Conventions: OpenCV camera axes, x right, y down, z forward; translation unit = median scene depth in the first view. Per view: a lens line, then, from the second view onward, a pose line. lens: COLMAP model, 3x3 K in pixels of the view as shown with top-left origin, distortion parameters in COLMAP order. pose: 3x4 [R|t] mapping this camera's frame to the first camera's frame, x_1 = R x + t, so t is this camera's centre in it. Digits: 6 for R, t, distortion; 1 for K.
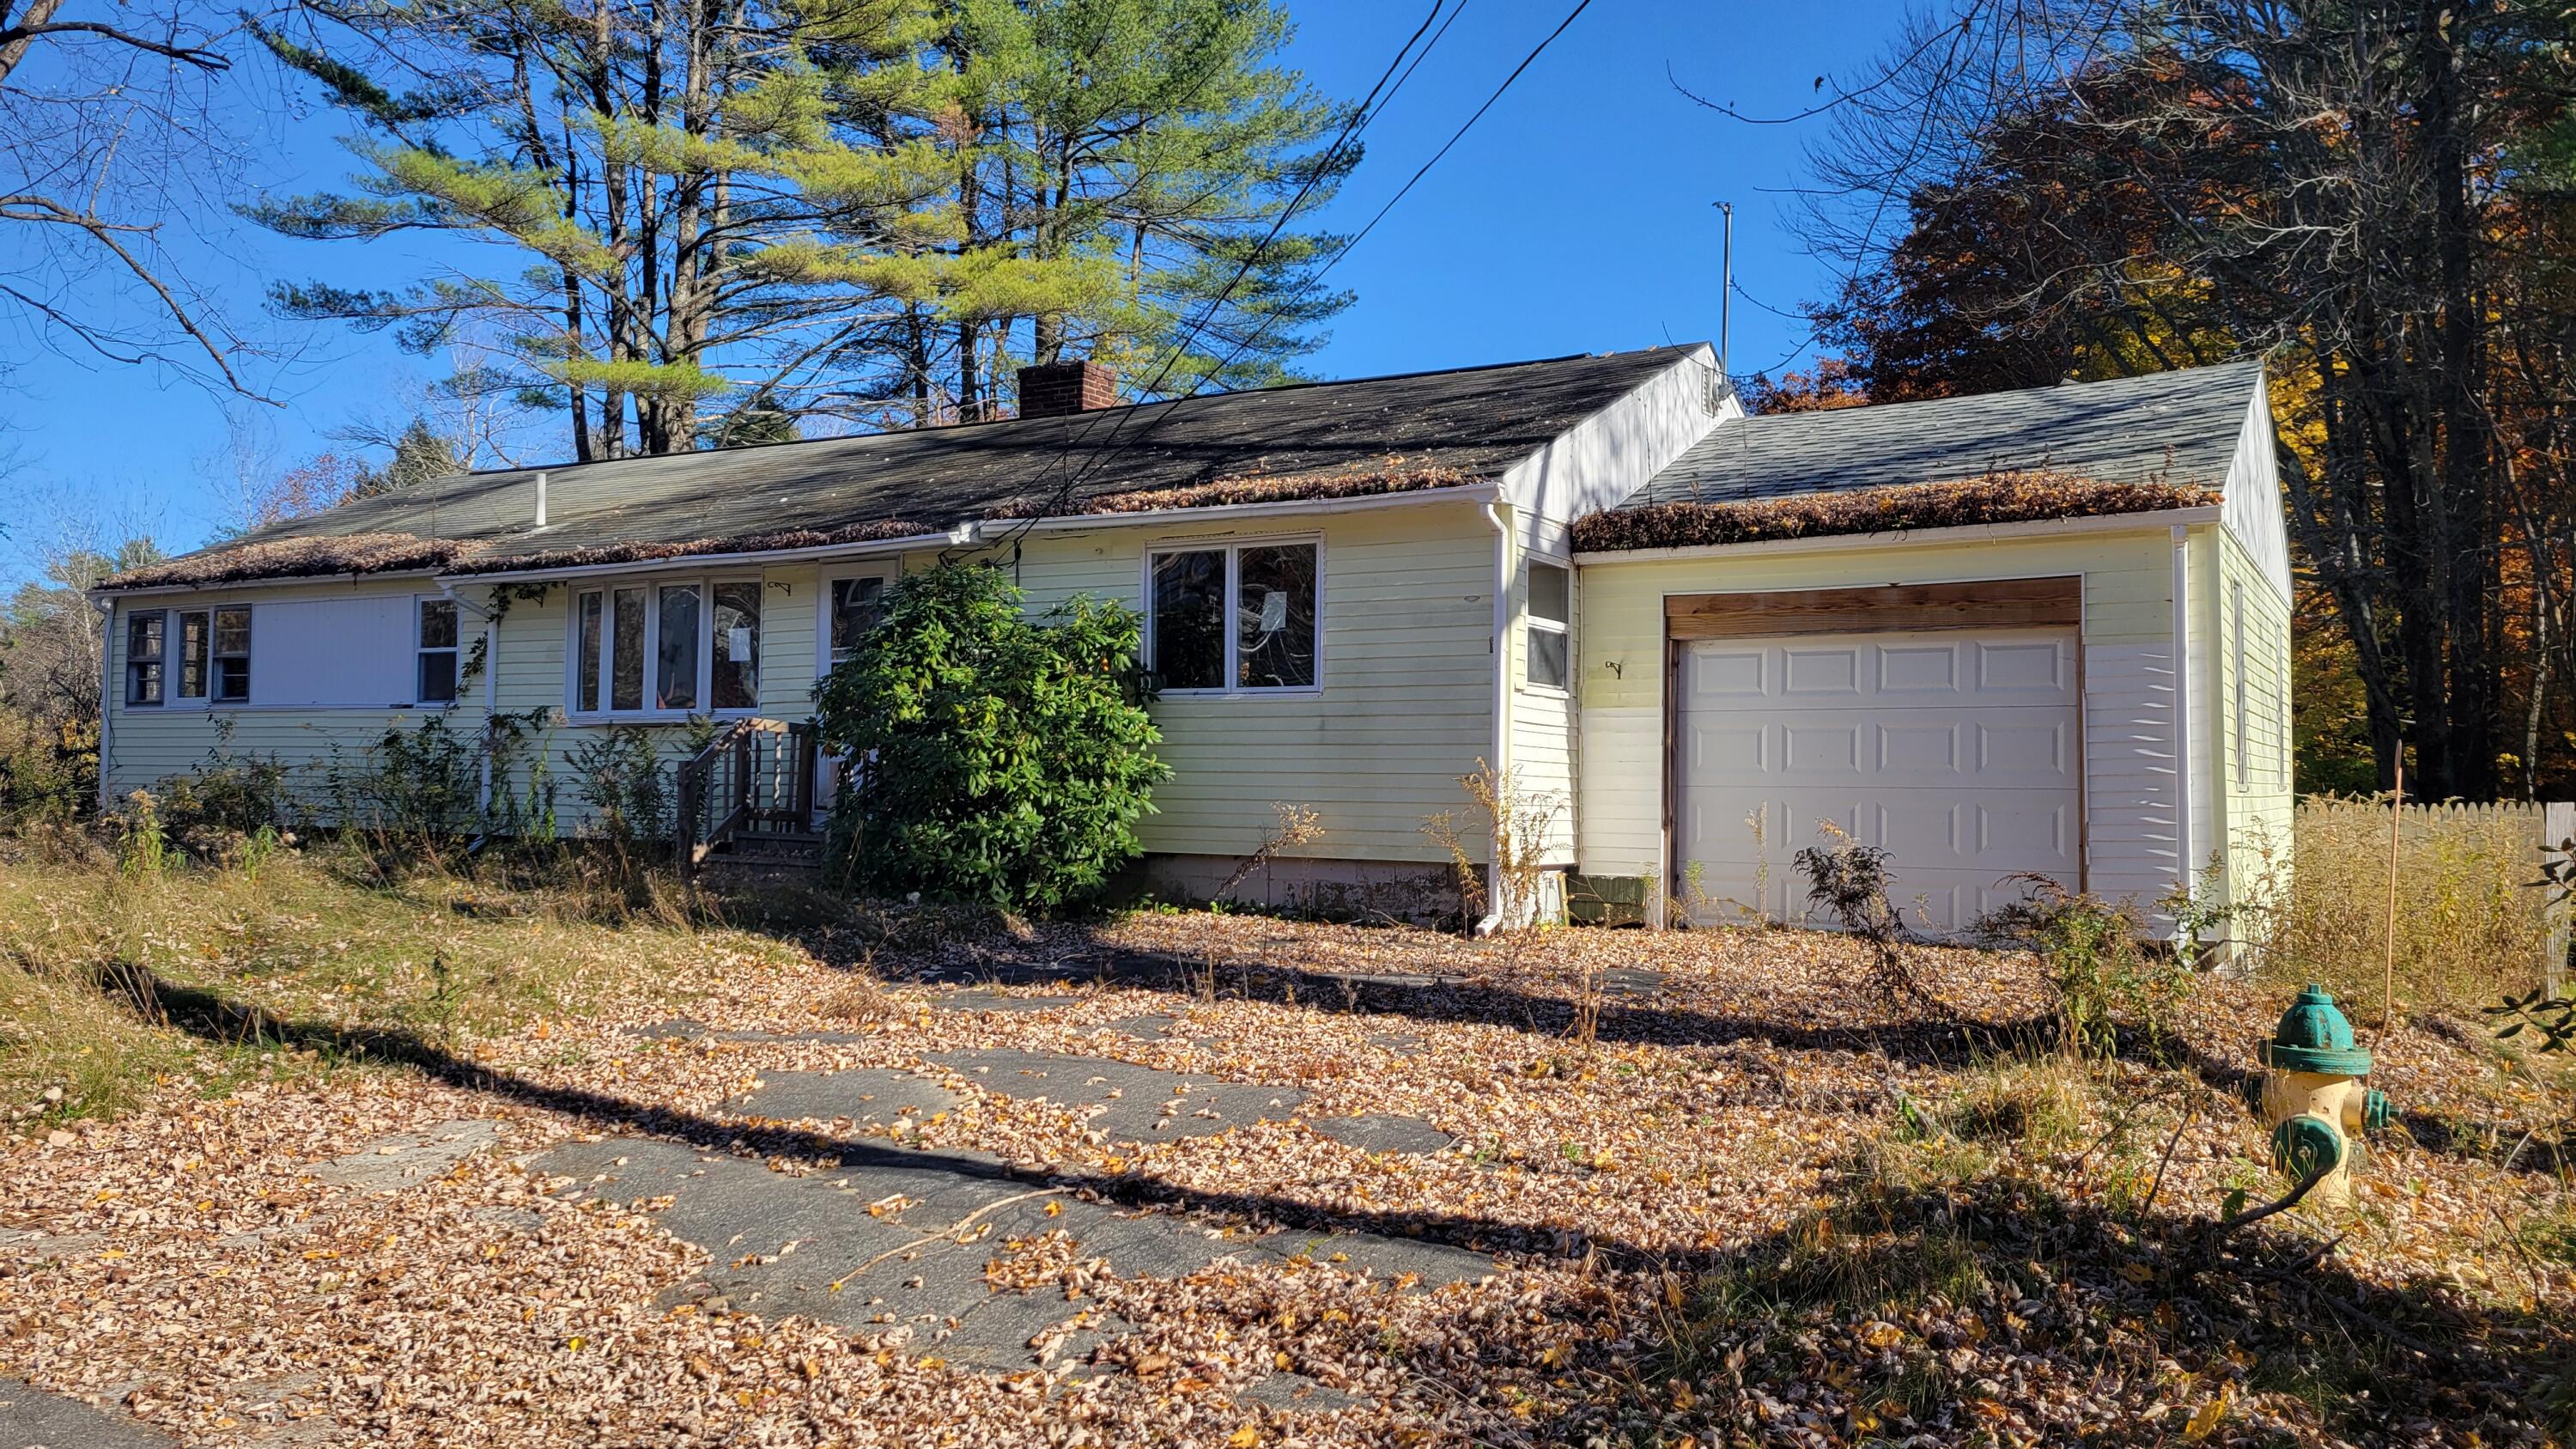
lens RADIAL K [[1936.5, 0, 1288.0], [0, 1936.5, 724.5], [0, 0, 1]] dist [0.049634, -0.000885]
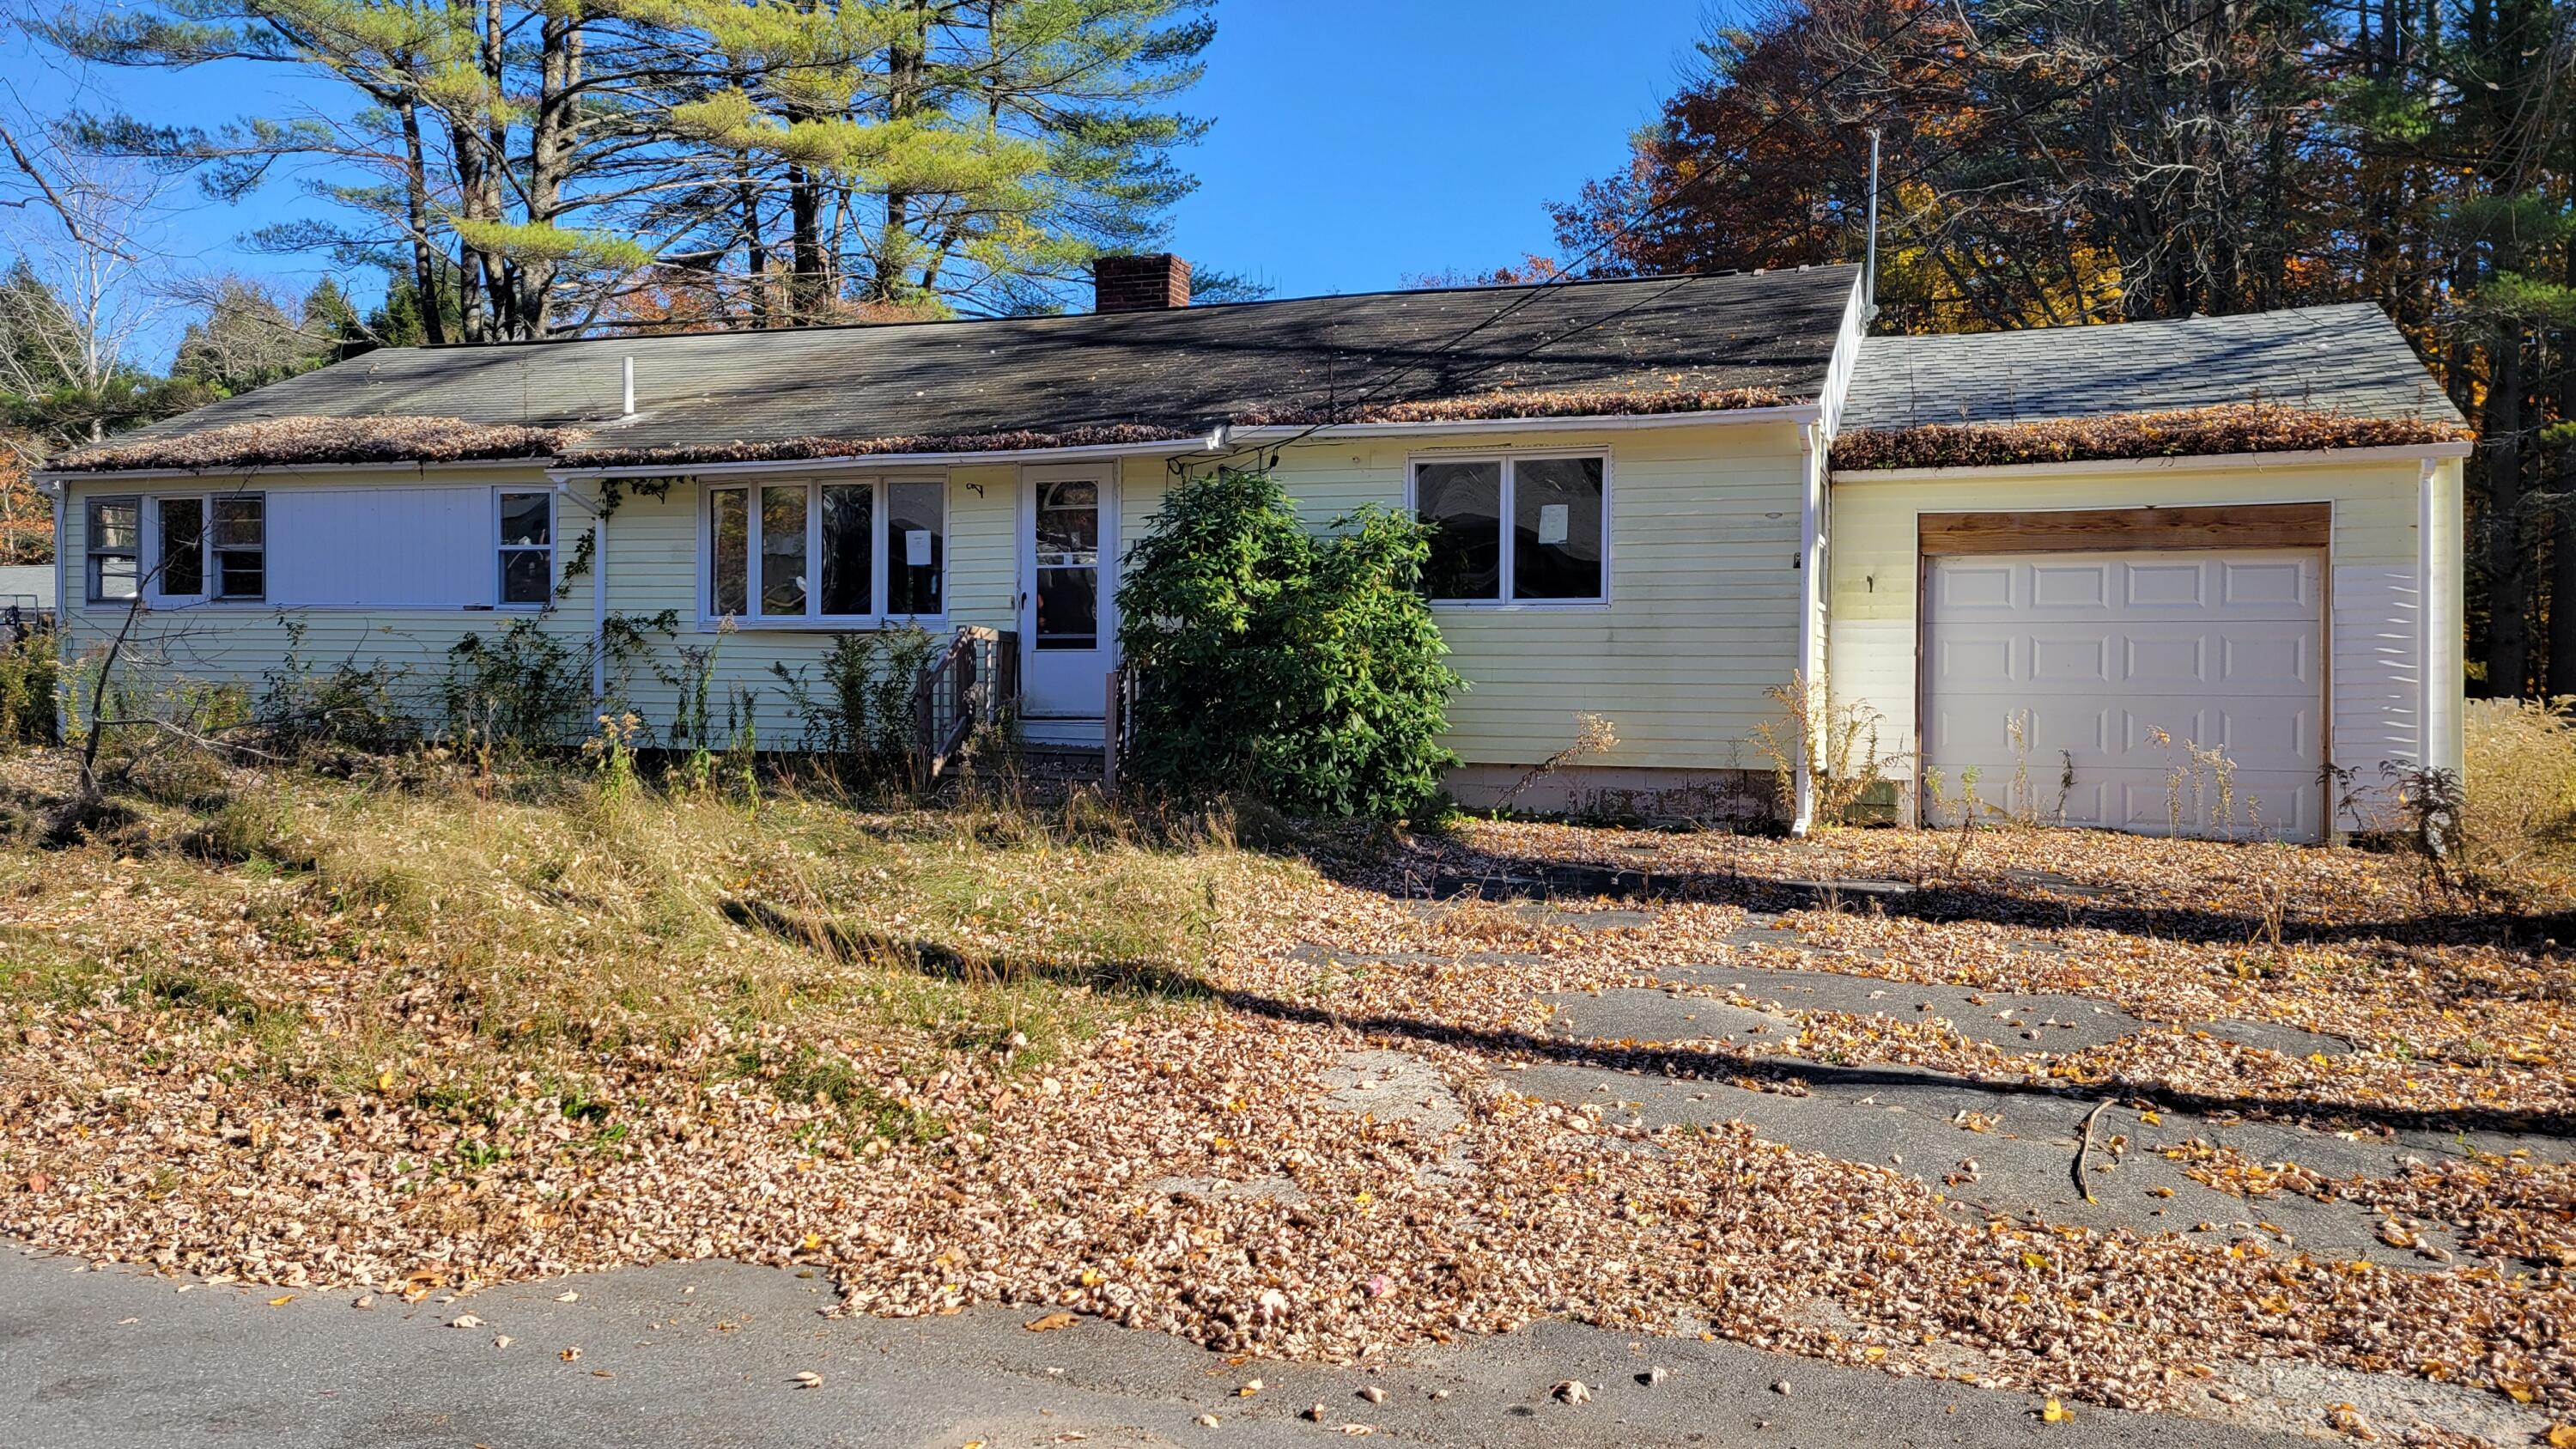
lens RADIAL K [[1968.3, 0, 1288.0], [0, 1968.3, 724.5], [0, 0, 1]] dist [0.049045, -0.011670]
pose [[0.980696, -0.007499, 0.195396, -0.327569], [-0.003548, 0.998417, 0.056124, -0.010326], [-0.195508, -0.055734, 0.979117, 0.009117]]
